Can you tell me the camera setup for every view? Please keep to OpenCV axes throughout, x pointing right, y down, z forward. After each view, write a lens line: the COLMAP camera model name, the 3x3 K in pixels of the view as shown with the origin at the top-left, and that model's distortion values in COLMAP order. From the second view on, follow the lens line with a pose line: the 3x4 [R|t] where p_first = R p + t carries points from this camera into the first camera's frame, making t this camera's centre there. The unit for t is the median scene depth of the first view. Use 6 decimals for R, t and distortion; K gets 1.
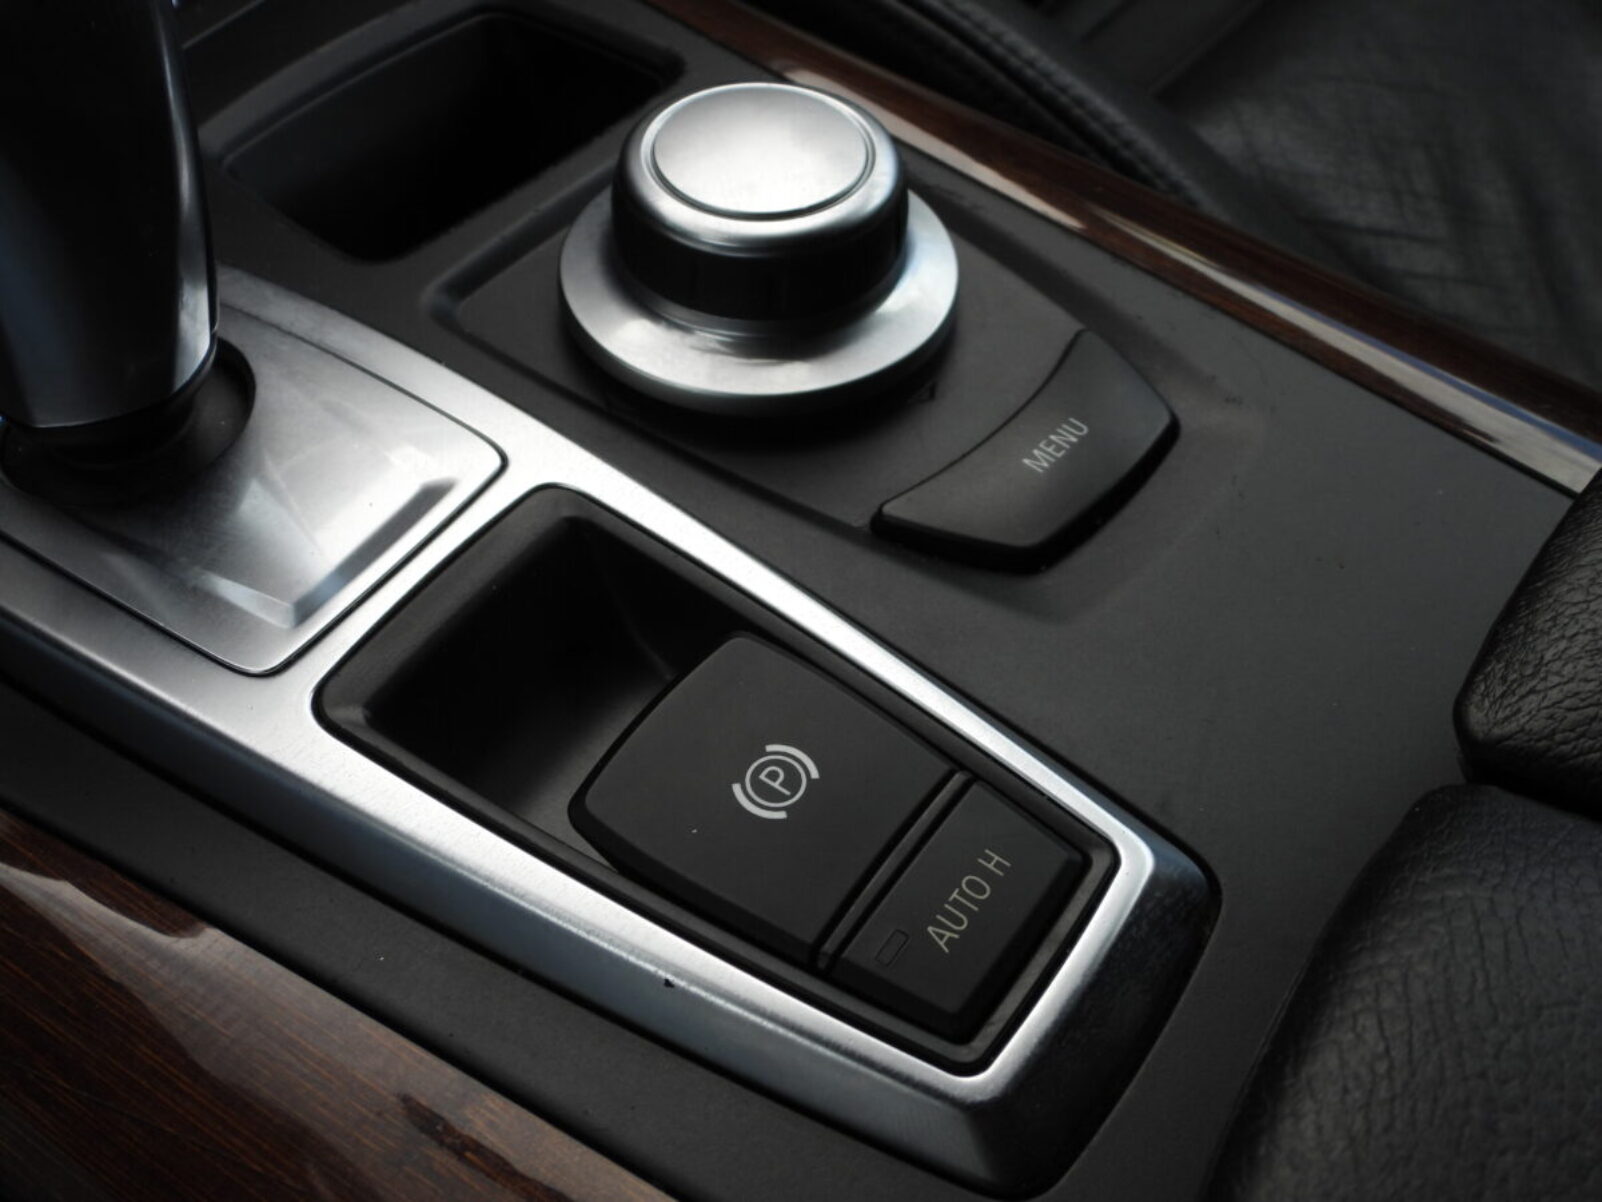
lens RADIAL K [[1738.1, 0, 801.0], [0, 1738.1, 601.0], [0, 0, 1]] dist [0.020026, 0.015352]
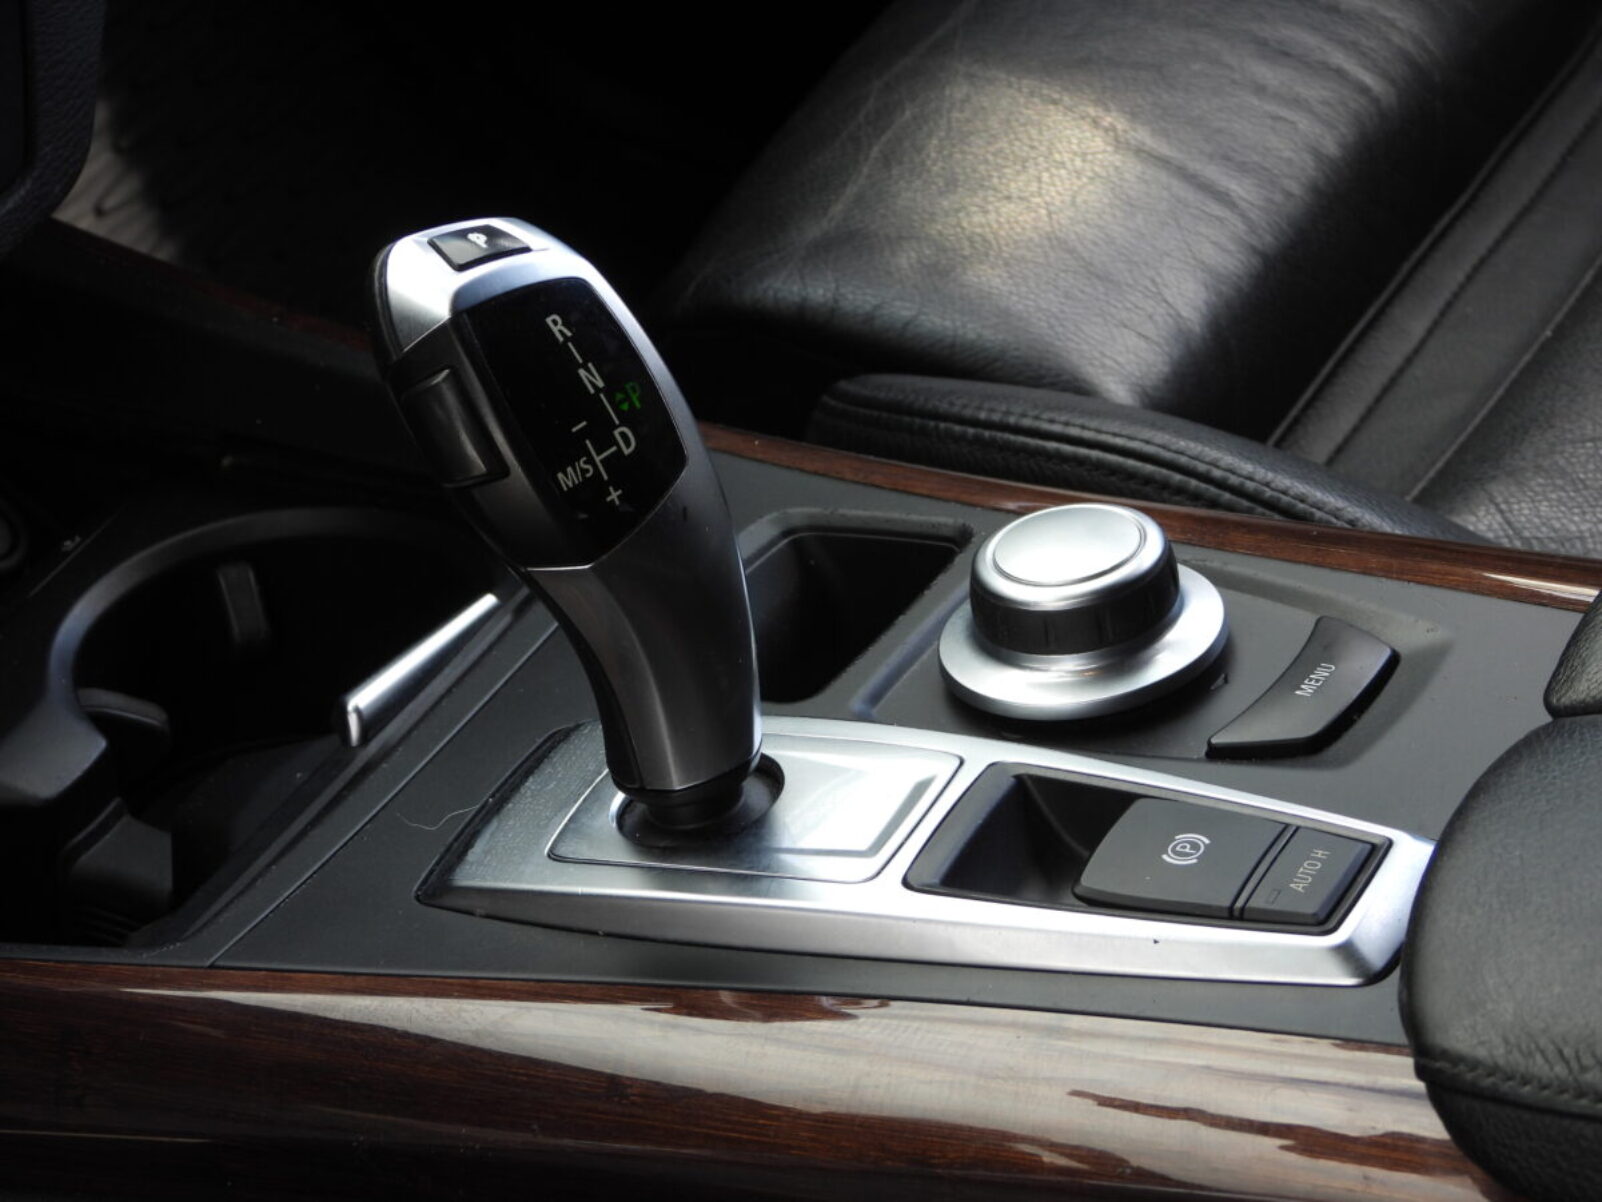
lens RADIAL K [[5371.1, 0, 801.0], [0, 5371.1, 601.0], [0, 0, 1]] dist [0.041371, 0.225853]
pose [[0.972973, -0.229615, 0.024513, -0.384175], [0.224072, 0.913123, -0.340585, 1.342951], [0.055820, 0.336872, 0.939894, -3.421594]]
